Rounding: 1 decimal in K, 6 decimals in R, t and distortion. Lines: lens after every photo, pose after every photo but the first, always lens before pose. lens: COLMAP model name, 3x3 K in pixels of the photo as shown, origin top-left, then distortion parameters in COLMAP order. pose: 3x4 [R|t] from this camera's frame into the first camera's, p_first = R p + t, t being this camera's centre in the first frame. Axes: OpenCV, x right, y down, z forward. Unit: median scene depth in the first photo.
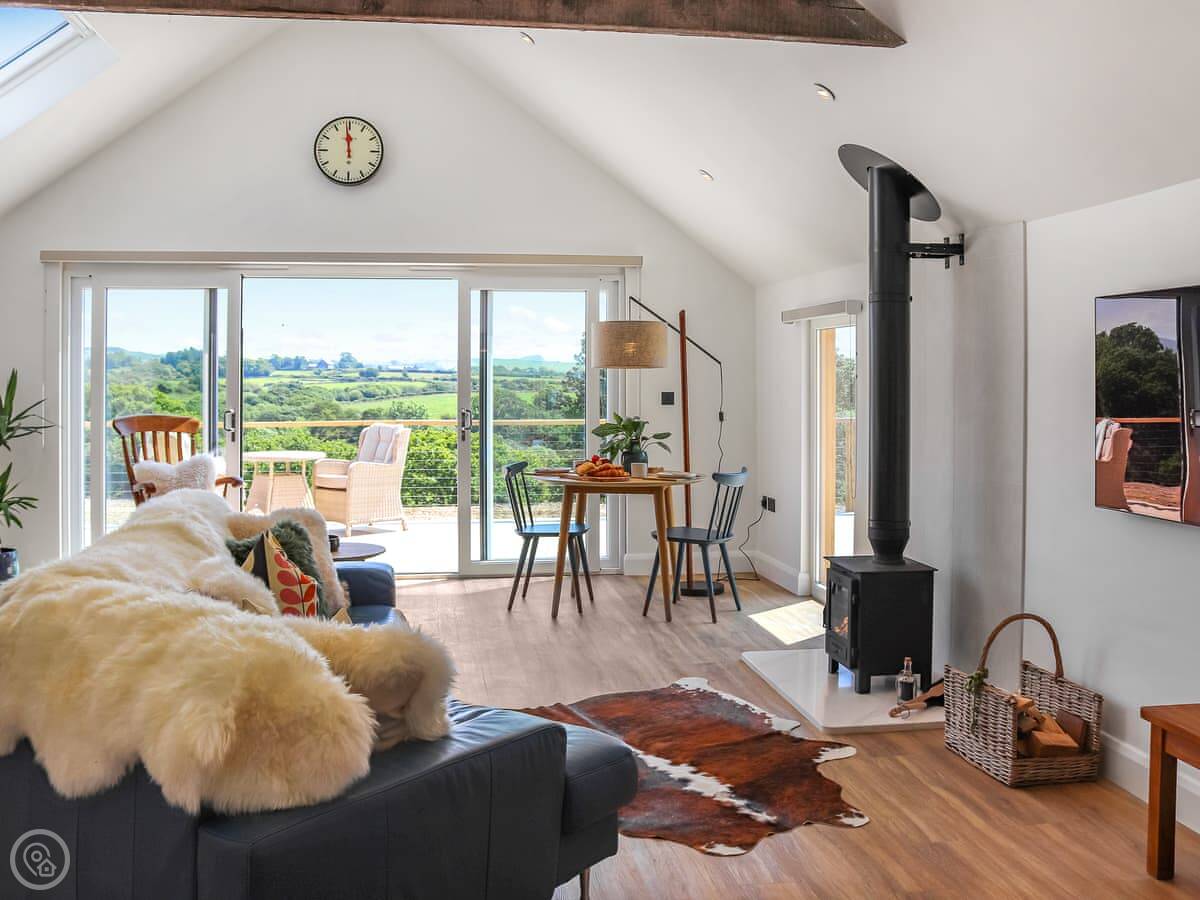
lens RADIAL K [[1194.0, 0, 600.0], [0, 1194.0, 450.0], [0, 0, 1]] dist [-0.013469, 0.001415]
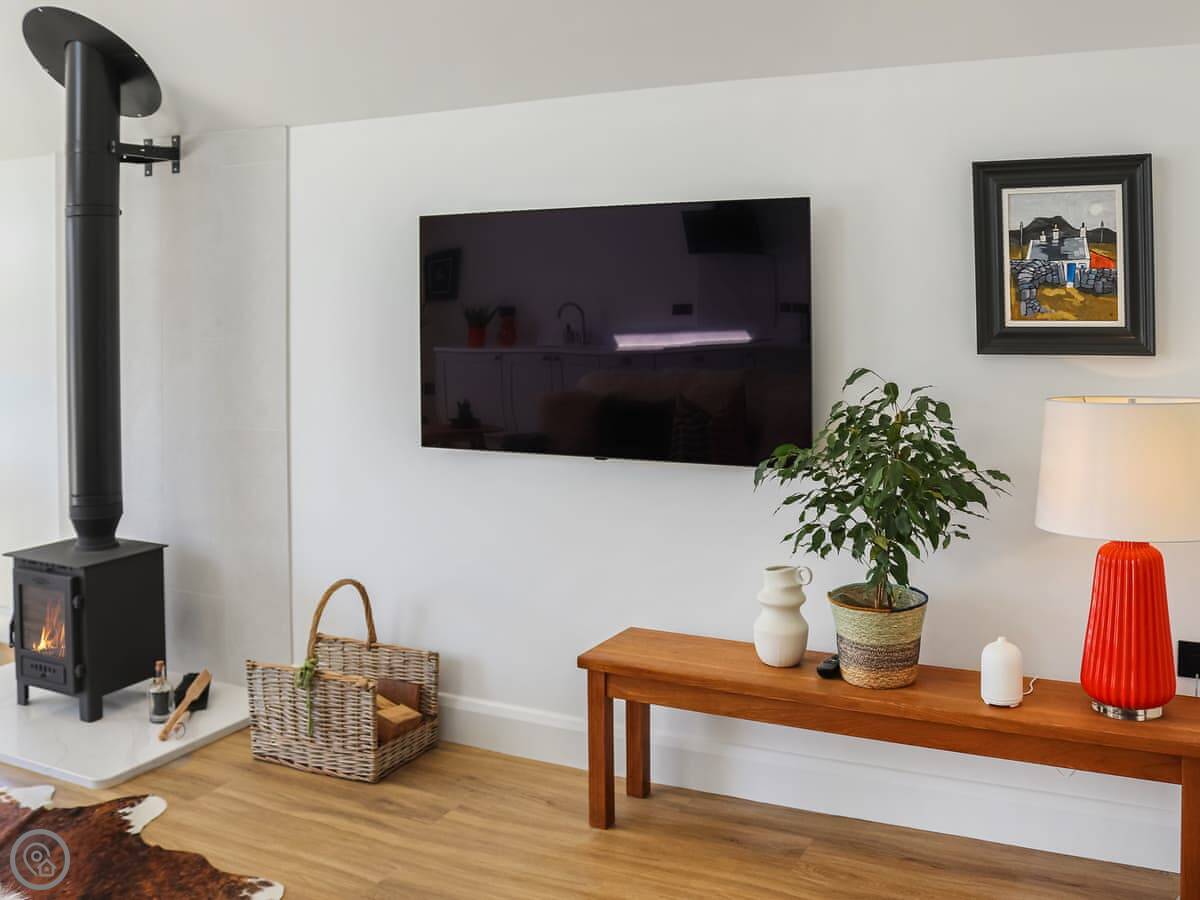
lens RADIAL K [[1205.4, 0, 604.9], [0, 1205.4, 342.3], [0, 0, 1]] dist [-0.112292, 0.080651]
pose [[0.602285, -0.043667, 0.797086, -0.202748], [0.070011, 0.997545, 0.001748, -0.021369], [-0.795205, 0.054752, 0.603863, 0.308329]]
